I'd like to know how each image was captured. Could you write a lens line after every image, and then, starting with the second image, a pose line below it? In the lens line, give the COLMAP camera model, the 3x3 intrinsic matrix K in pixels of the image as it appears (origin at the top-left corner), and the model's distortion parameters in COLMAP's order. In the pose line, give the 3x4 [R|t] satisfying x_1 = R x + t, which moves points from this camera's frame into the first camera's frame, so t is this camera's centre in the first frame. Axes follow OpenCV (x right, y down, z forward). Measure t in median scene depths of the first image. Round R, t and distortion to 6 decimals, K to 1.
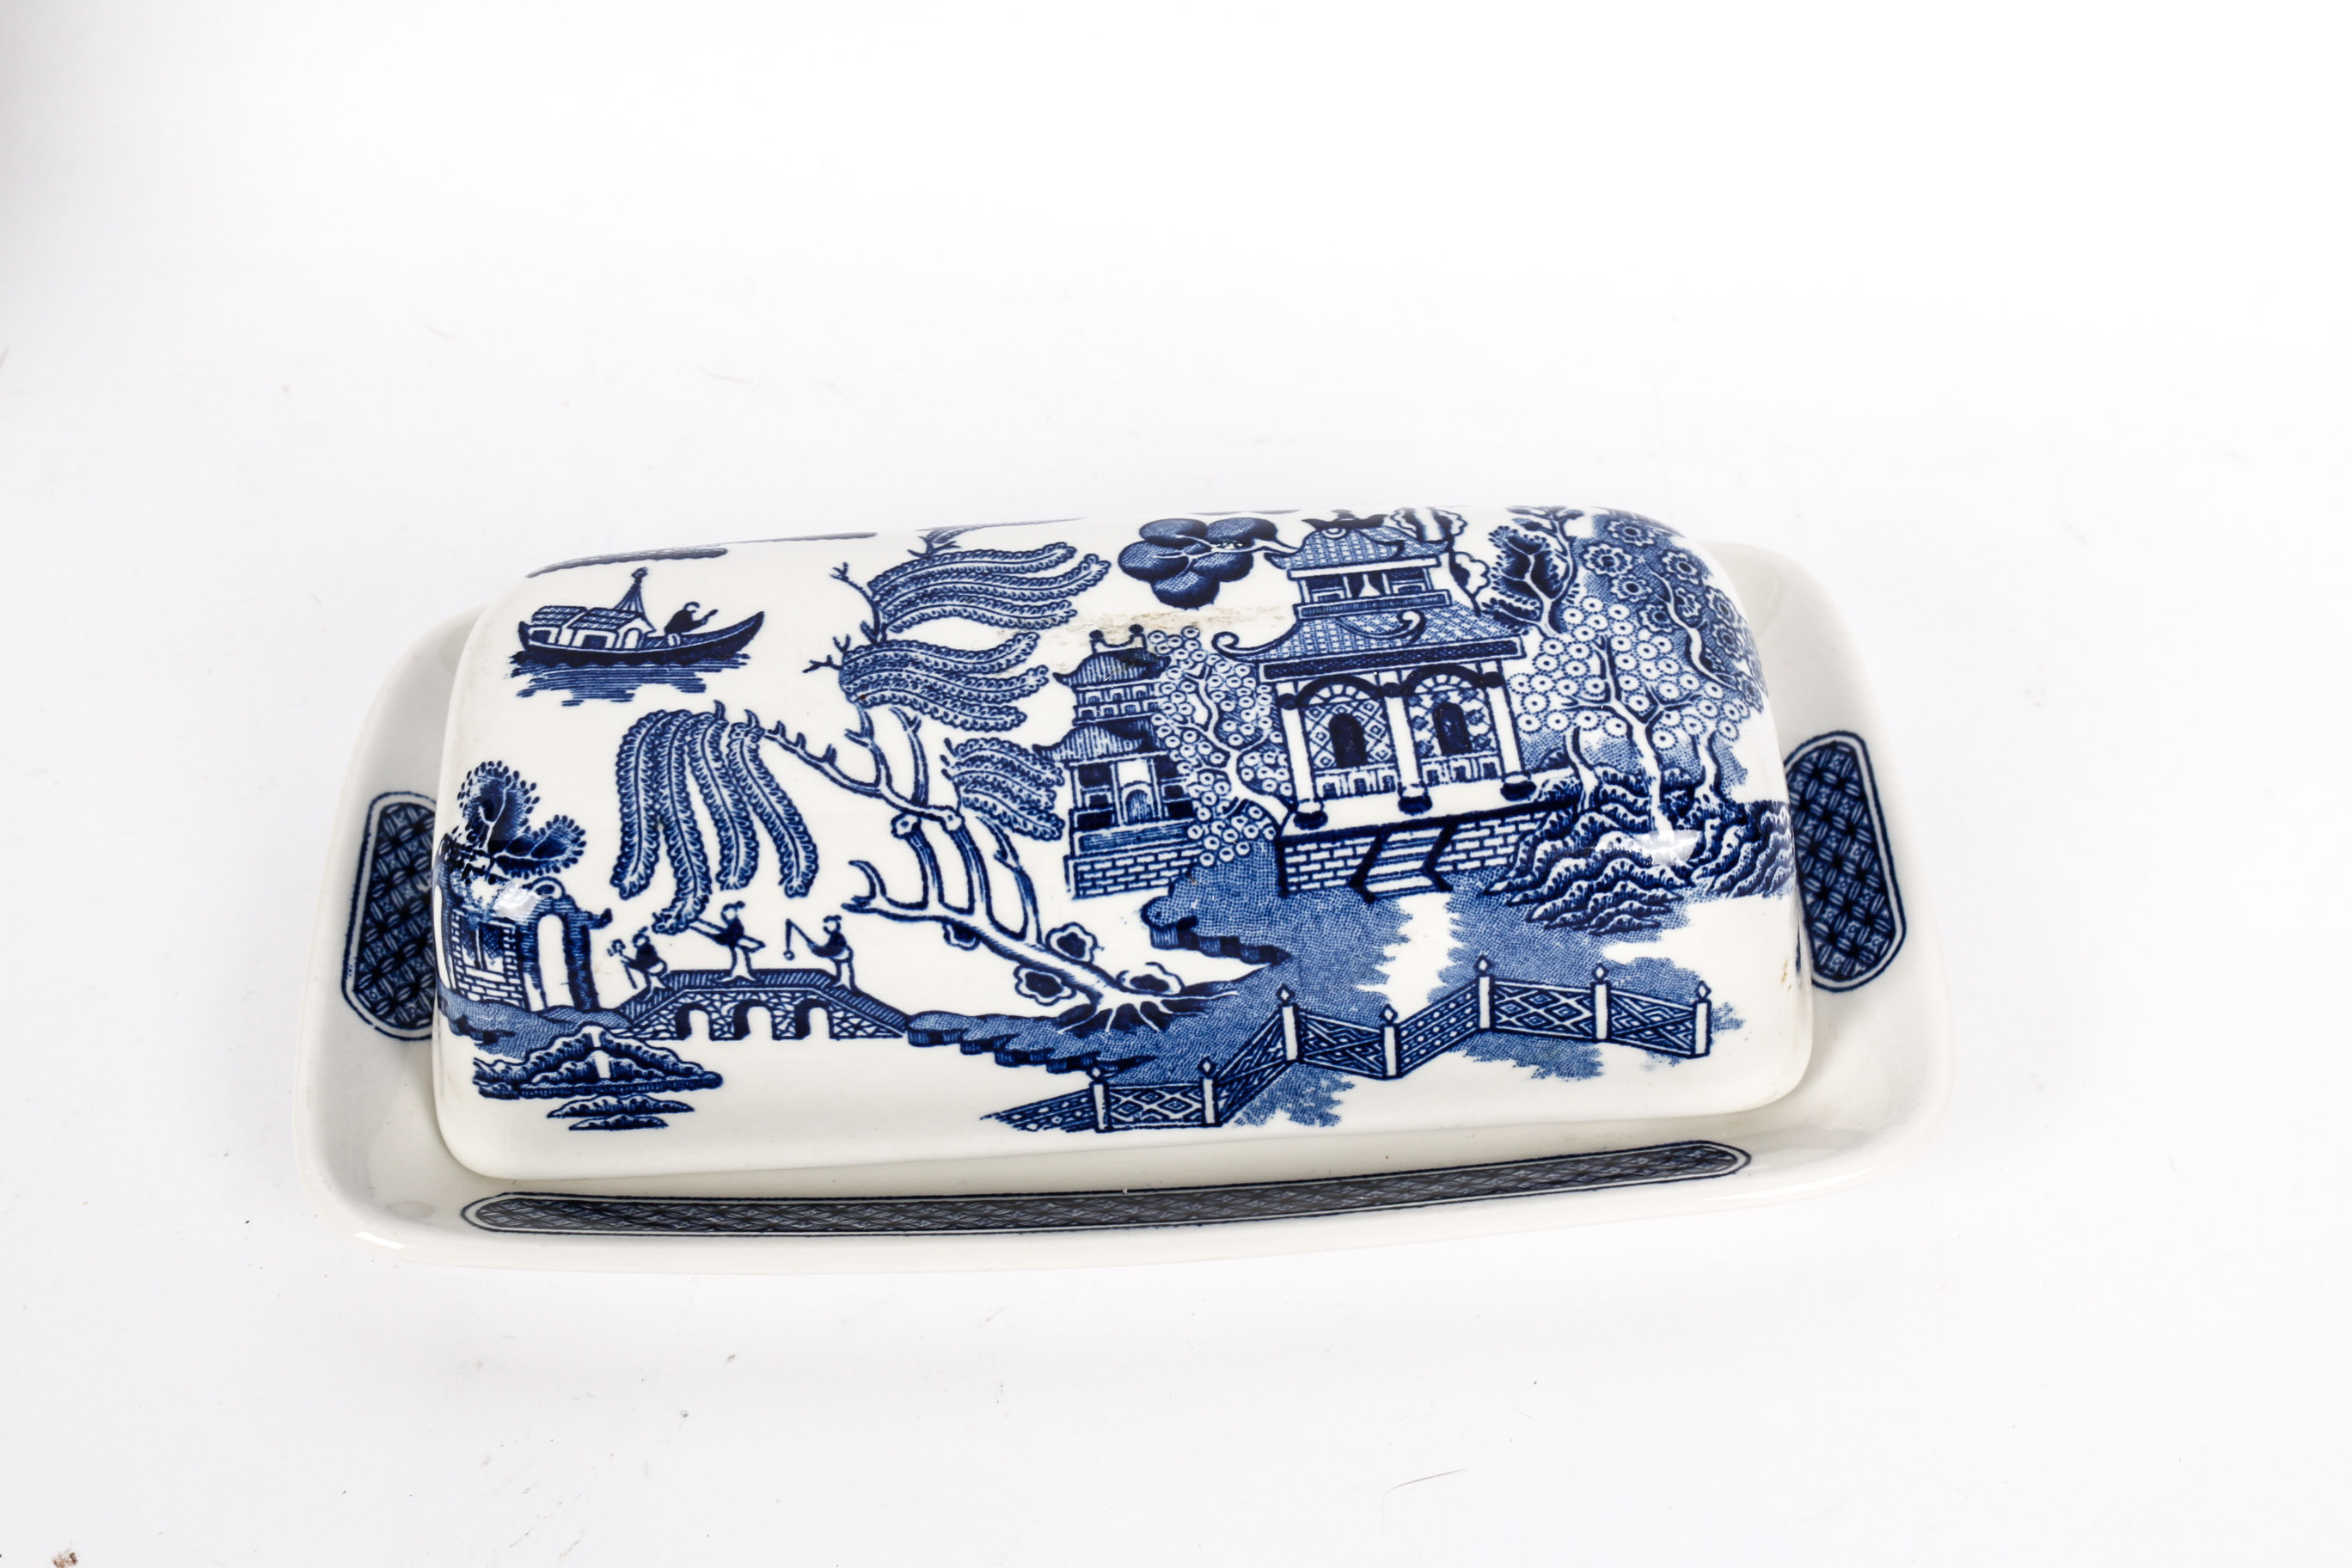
lens RADIAL K [[3192.4, 0, 1176.0], [0, 3192.4, 784.0], [0, 0, 1]] dist [-0.095598, -0.005114]
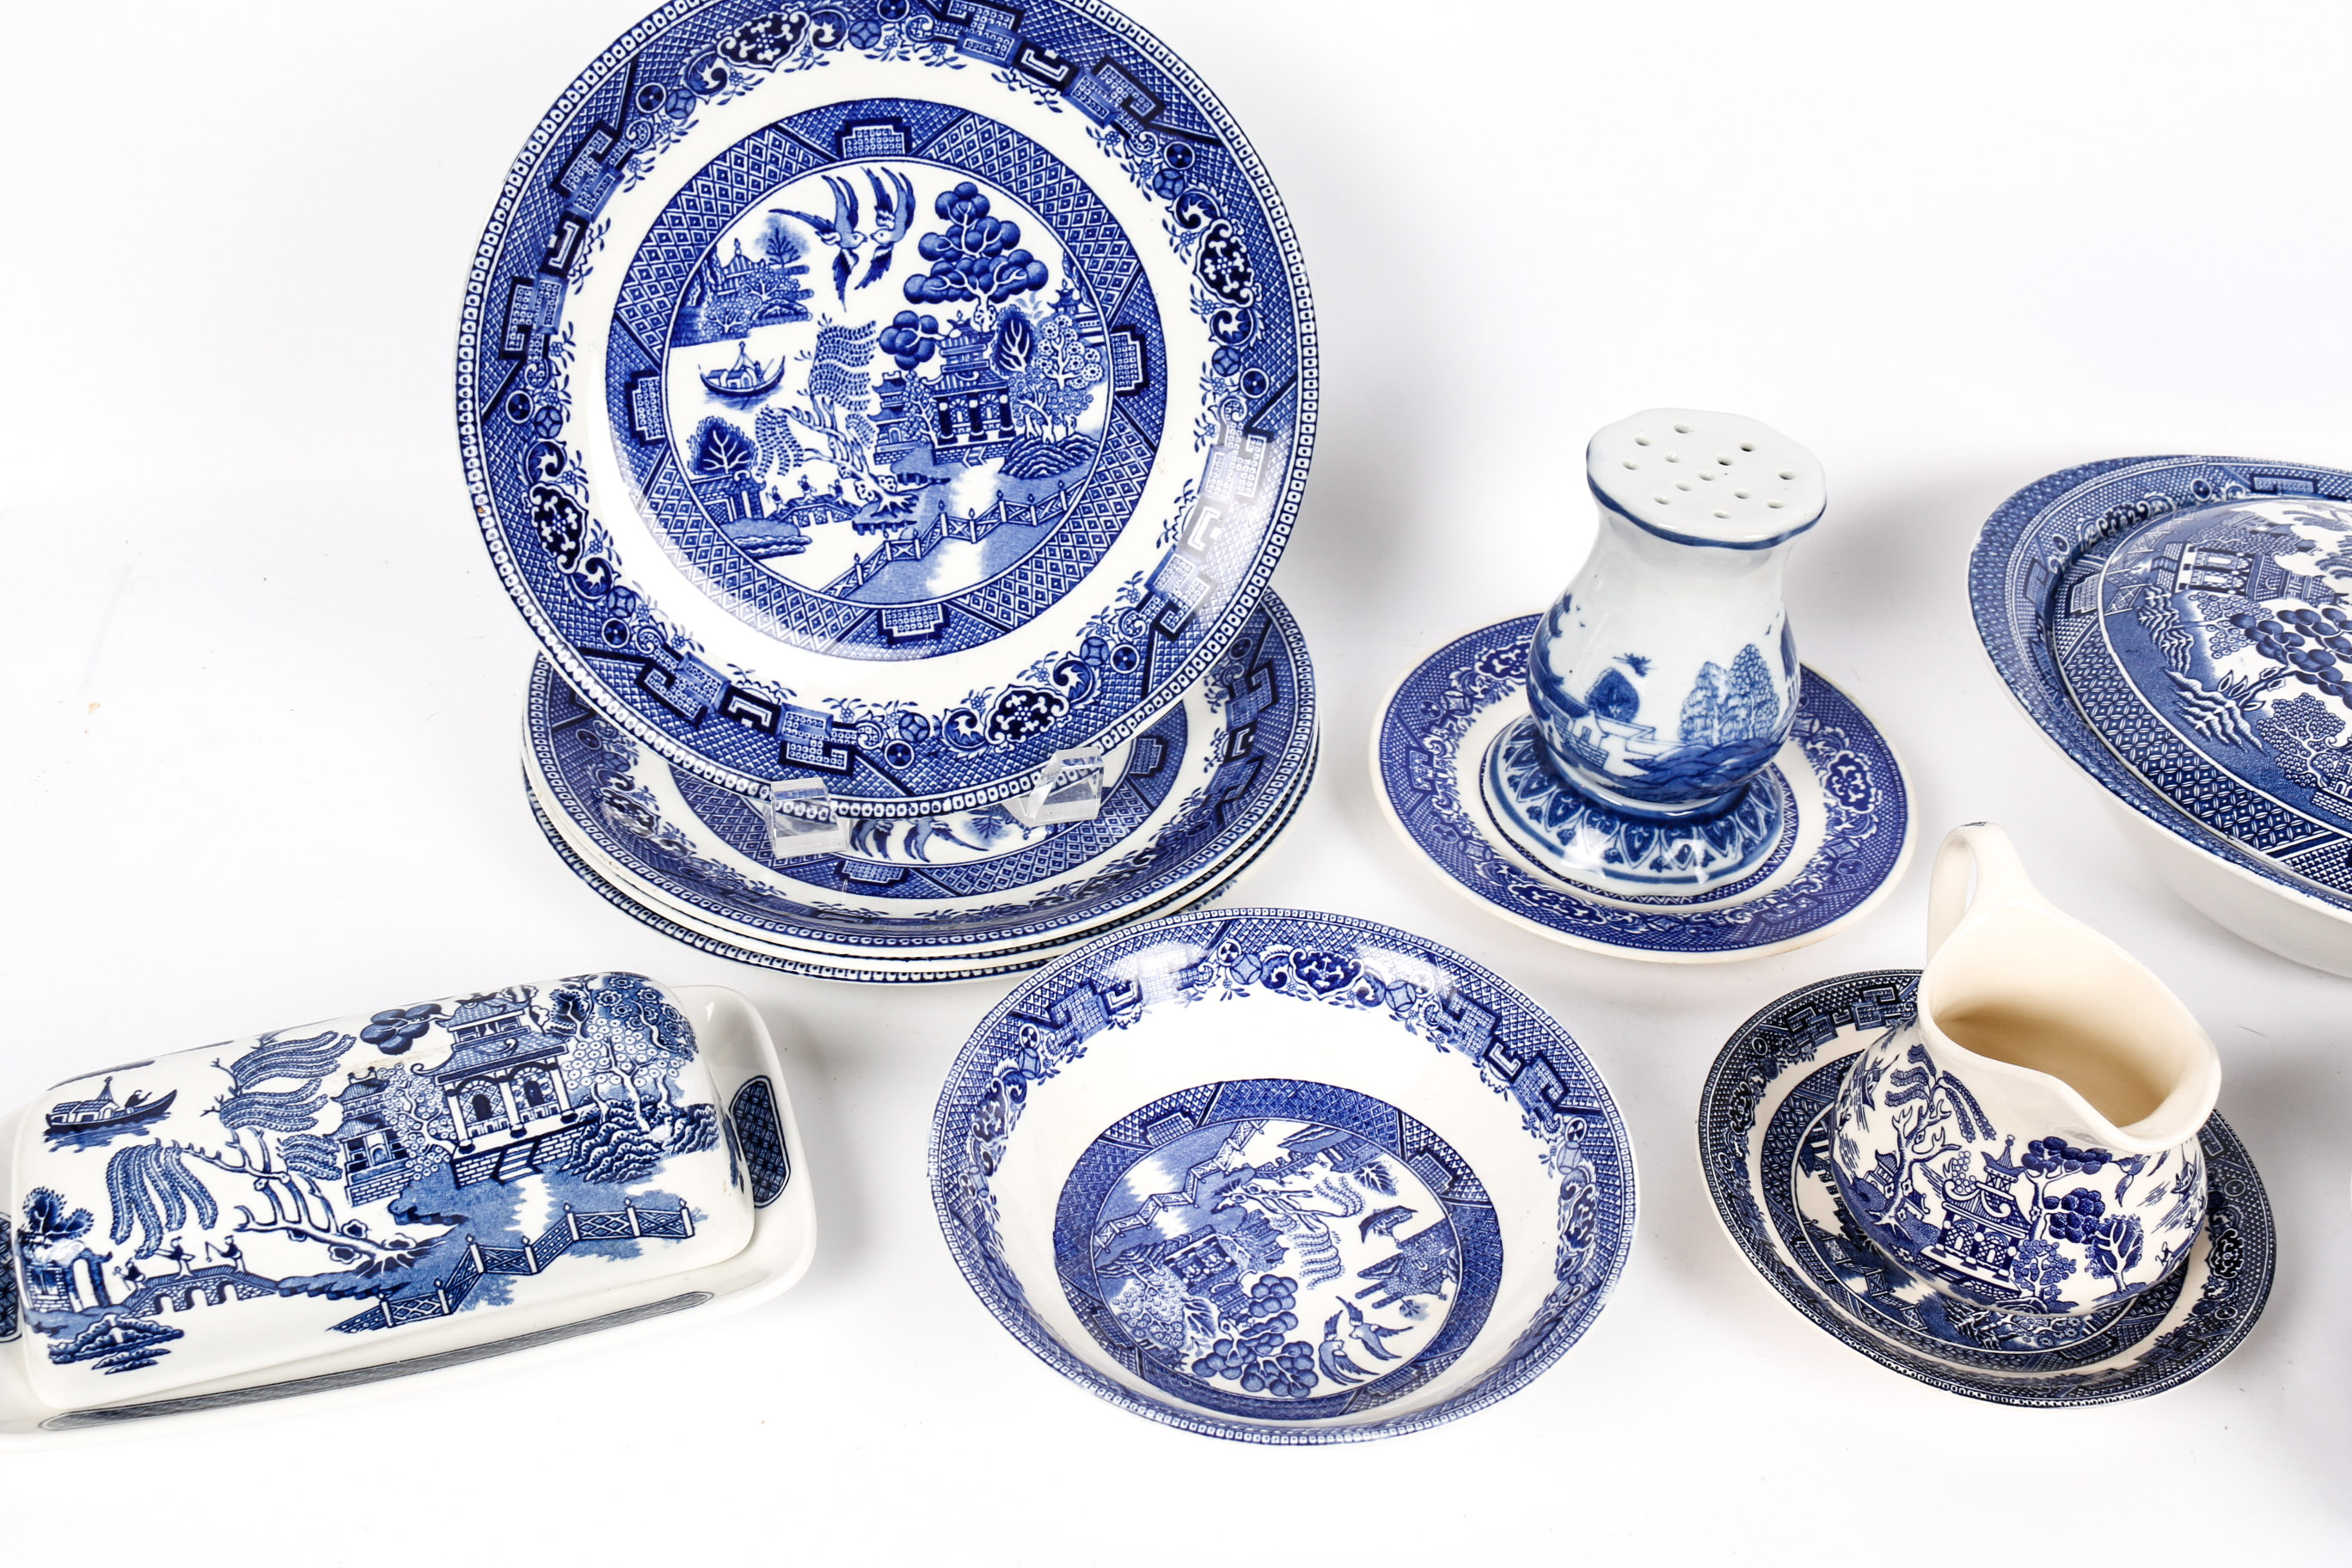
lens RADIAL K [[2423.4, 0, 1172.0], [0, 2423.4, 808.5], [0, 0, 1]] dist [-0.136407, 0.145864]
pose [[0.959572, -0.135526, 0.246686, 0.123404], [0.168231, 0.978822, -0.116644, 0.050875], [-0.225654, 0.153428, 0.962050, -0.574874]]
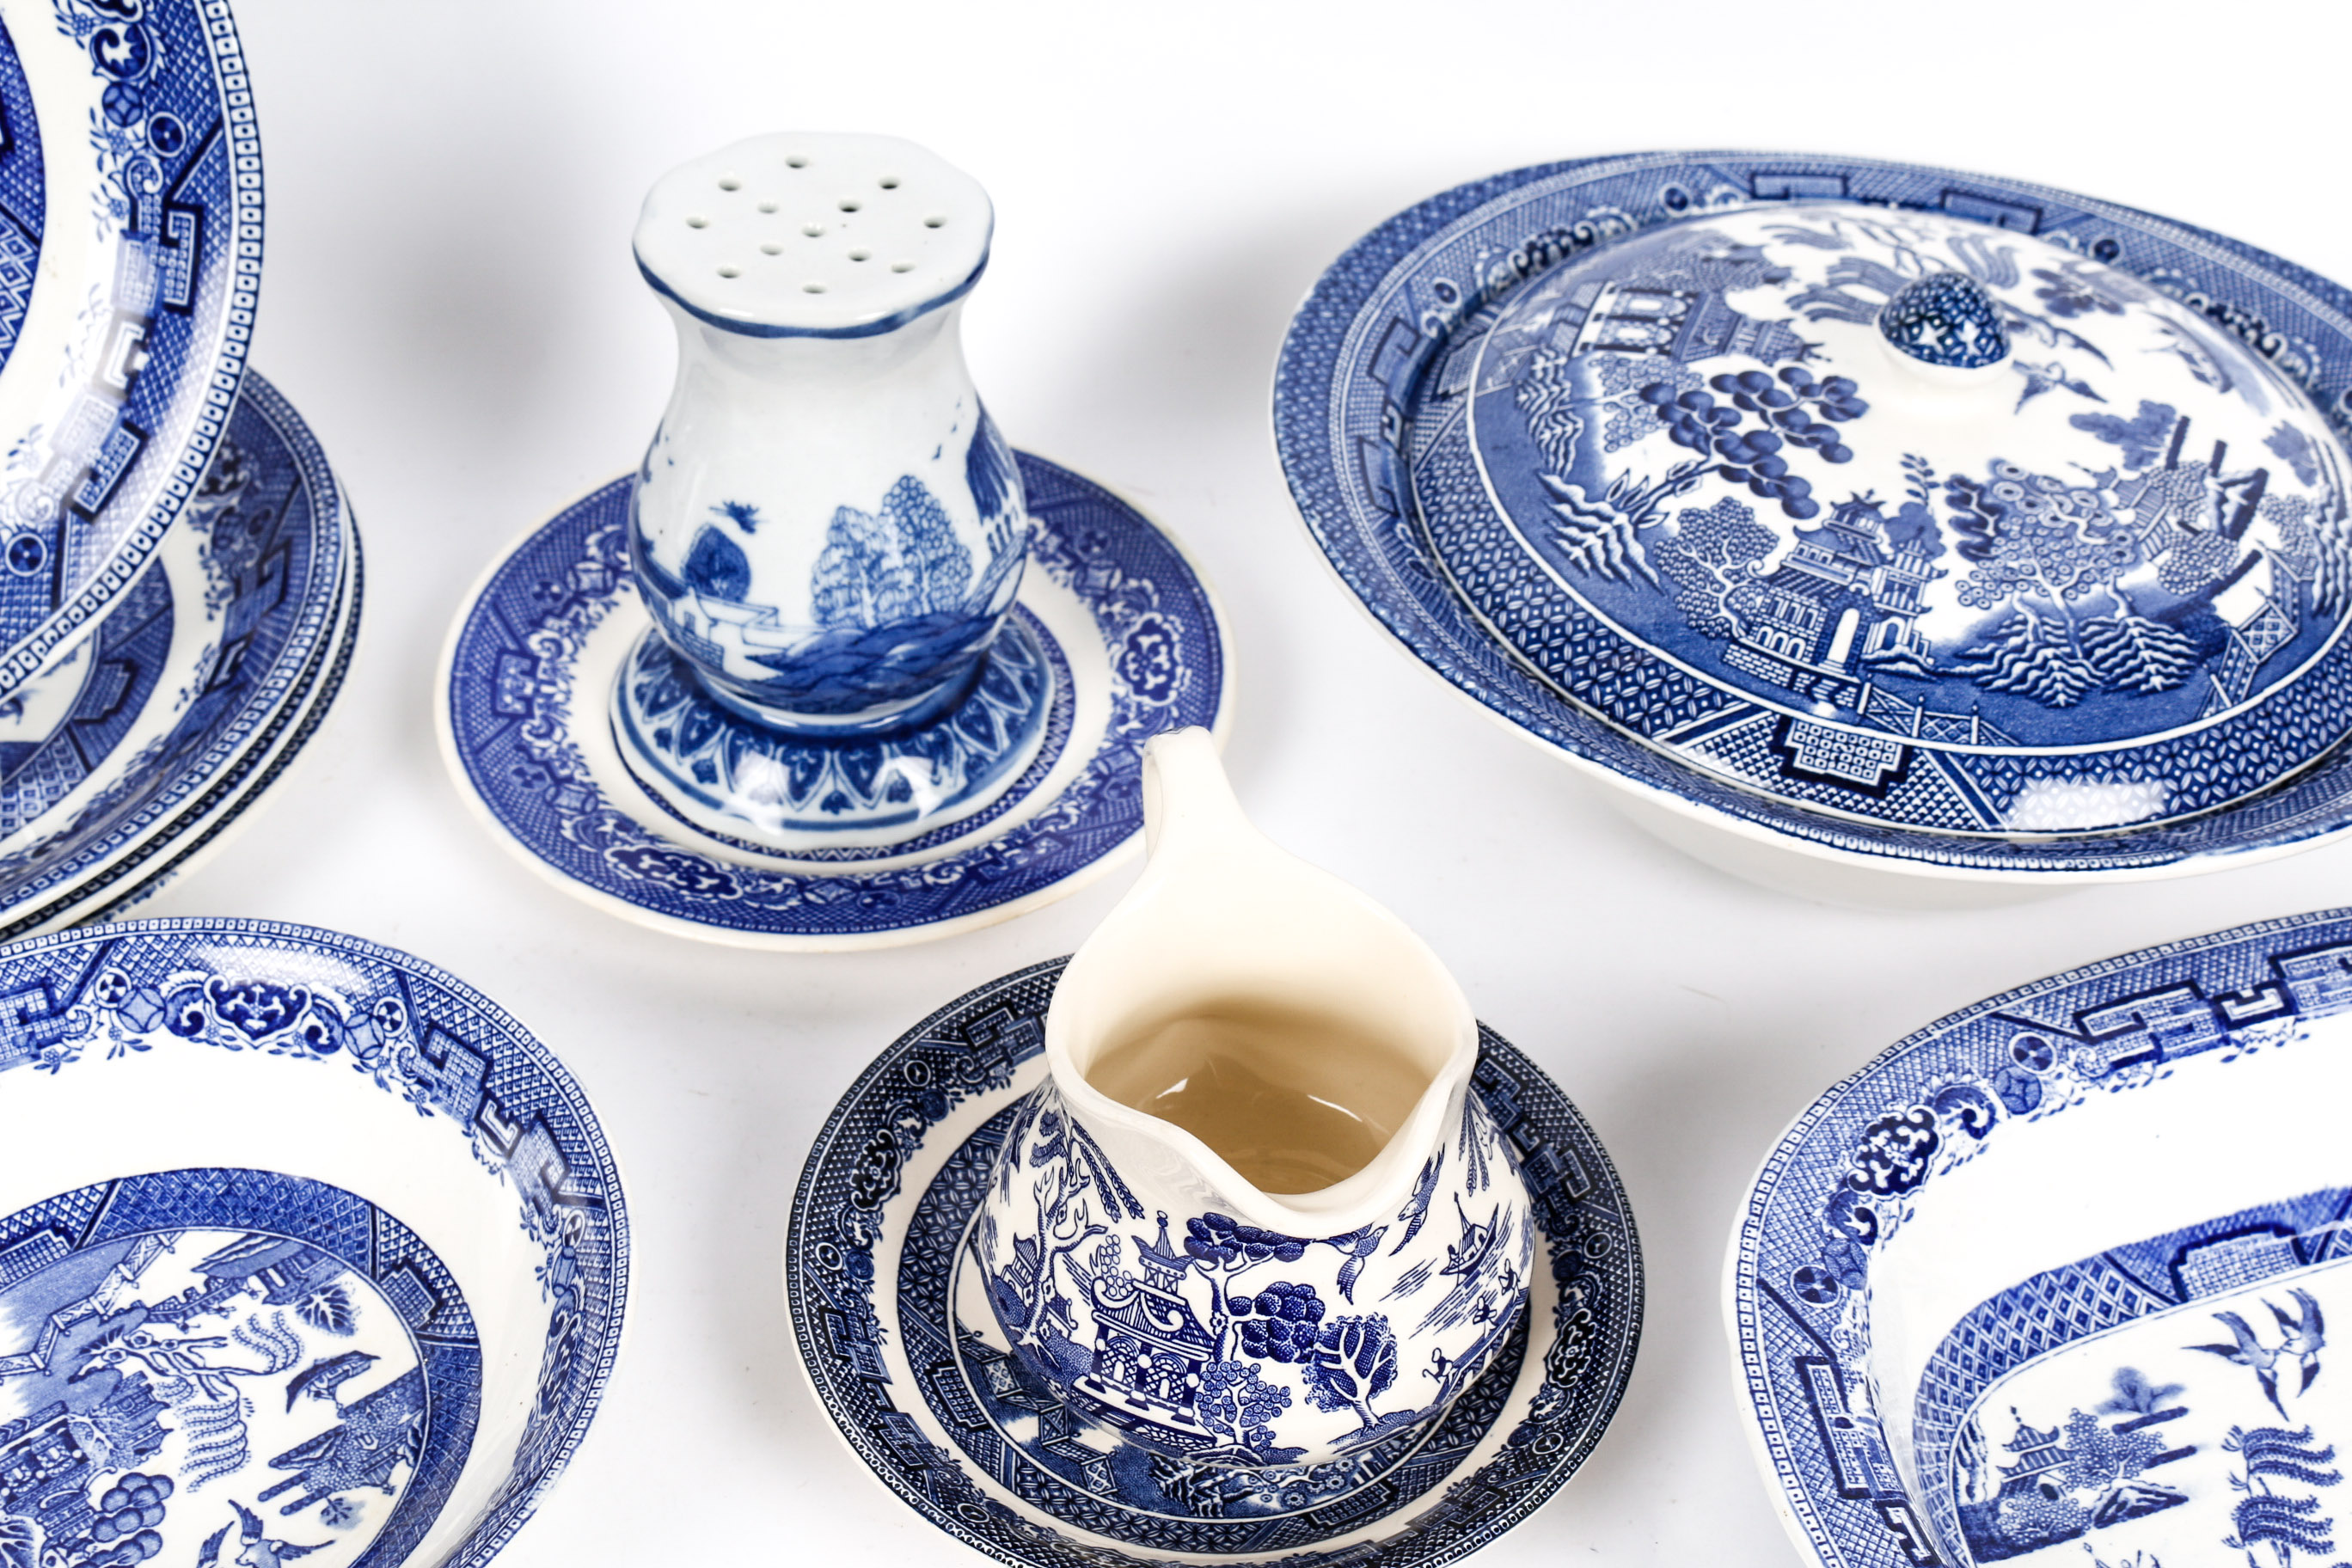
lens RADIAL K [[3064.8, 0, 1171.3], [0, 3064.8, 818.2], [0, 0, 1]] dist [-0.093996, 0.114085]
pose [[0.931413, -0.211335, 0.296323, 0.632572], [0.236953, 0.970077, -0.052949, 0.075688], [-0.276266, 0.119532, 0.953619, -0.453284]]
